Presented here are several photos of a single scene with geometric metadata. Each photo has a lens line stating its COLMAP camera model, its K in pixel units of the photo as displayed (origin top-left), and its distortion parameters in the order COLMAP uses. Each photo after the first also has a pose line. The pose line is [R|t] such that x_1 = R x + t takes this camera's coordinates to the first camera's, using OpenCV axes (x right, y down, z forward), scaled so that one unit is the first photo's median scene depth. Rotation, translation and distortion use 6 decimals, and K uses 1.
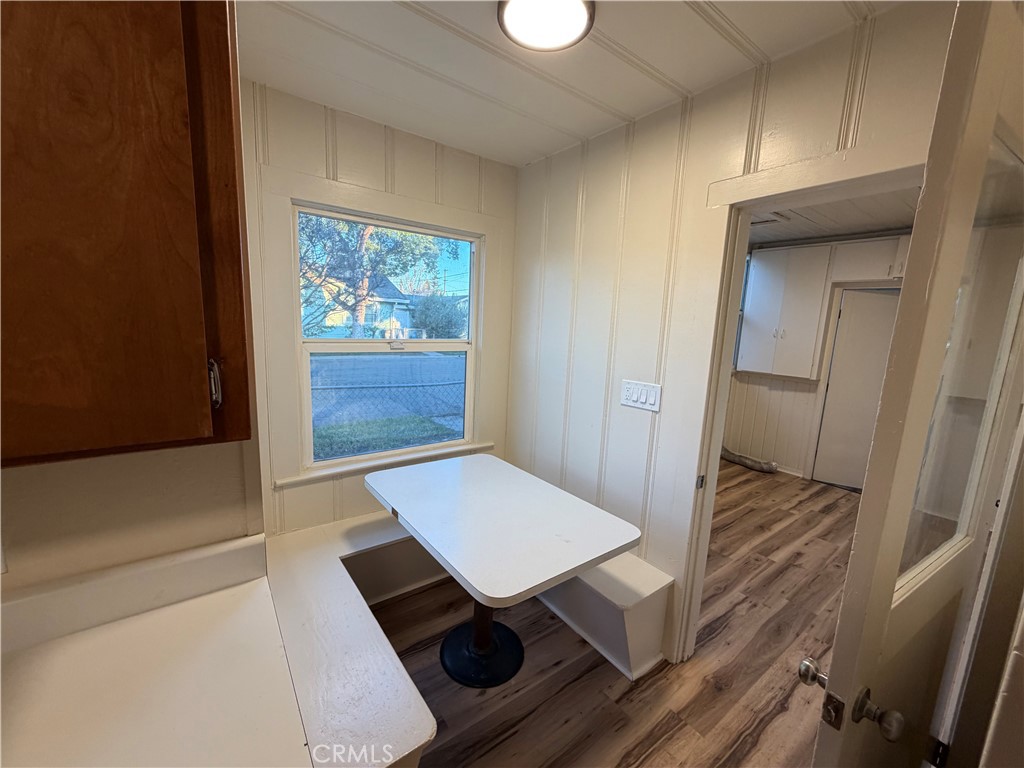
lens RADIAL K [[407.3, 0, 510.1], [0, 407.3, 387.1], [0, 0, 1]] dist [-0.000752, -0.000056]
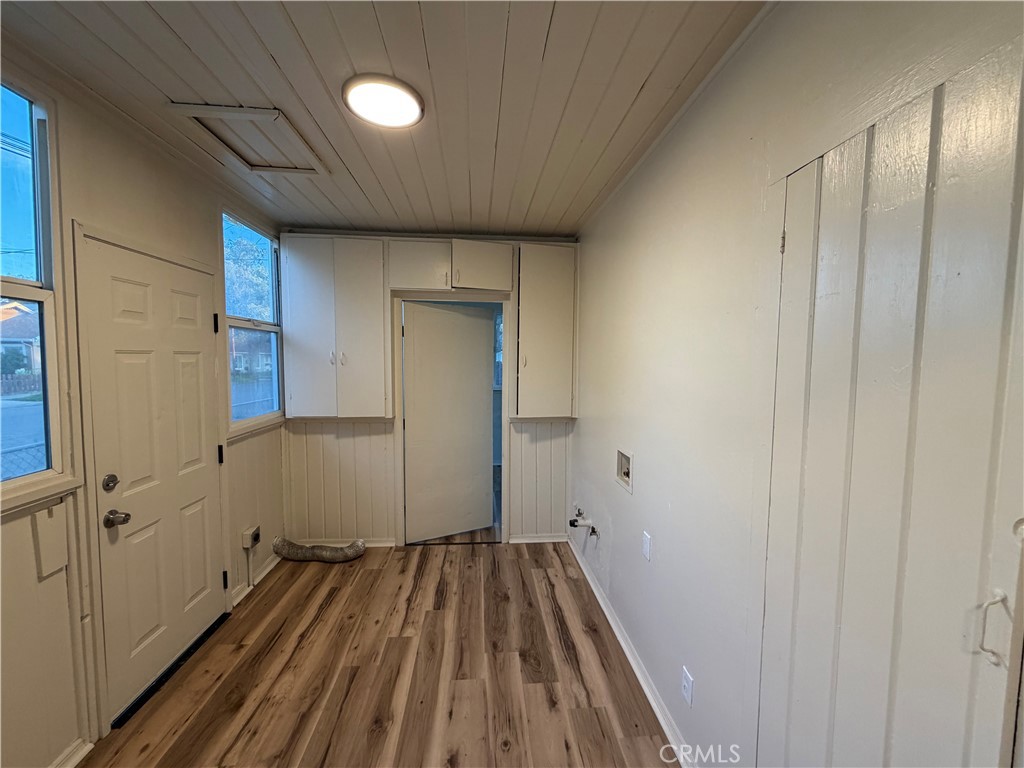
lens RADIAL K [[407.3, 0, 510.1], [0, 407.3, 387.1], [0, 0, 1]] dist [-0.000752, -0.000056]
pose [[0.530051, -0.098382, 0.842239, 0.234105], [0.150764, 0.988356, 0.020569, -0.055316], [-0.834456, 0.116077, 0.538711, 0.398990]]
